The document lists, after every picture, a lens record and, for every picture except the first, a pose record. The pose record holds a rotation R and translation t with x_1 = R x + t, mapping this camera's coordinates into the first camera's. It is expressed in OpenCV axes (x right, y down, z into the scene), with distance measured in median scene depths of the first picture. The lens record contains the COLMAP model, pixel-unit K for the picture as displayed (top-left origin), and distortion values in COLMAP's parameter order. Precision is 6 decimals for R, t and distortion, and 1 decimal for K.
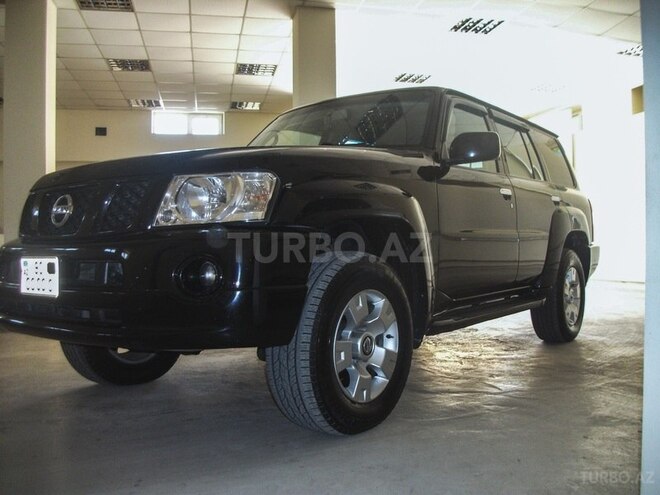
lens RADIAL K [[619.6, 0, 330.0], [0, 619.6, 247.5], [0, 0, 1]] dist [-0.089391, -0.002920]
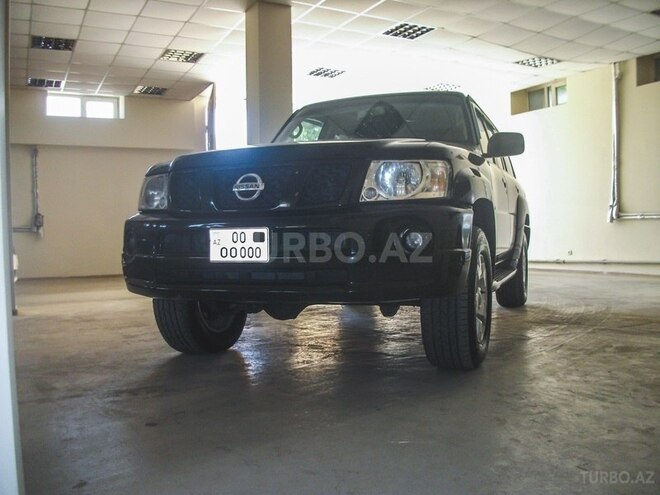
lens RADIAL K [[619.6, 0, 330.0], [0, 619.6, 247.5], [0, 0, 1]] dist [-0.089391, -0.002920]
pose [[0.964212, -0.010834, 0.264911, -0.205440], [0.006206, 0.999813, 0.018302, 0.010529], [-0.265060, -0.016003, 0.964099, -0.050097]]
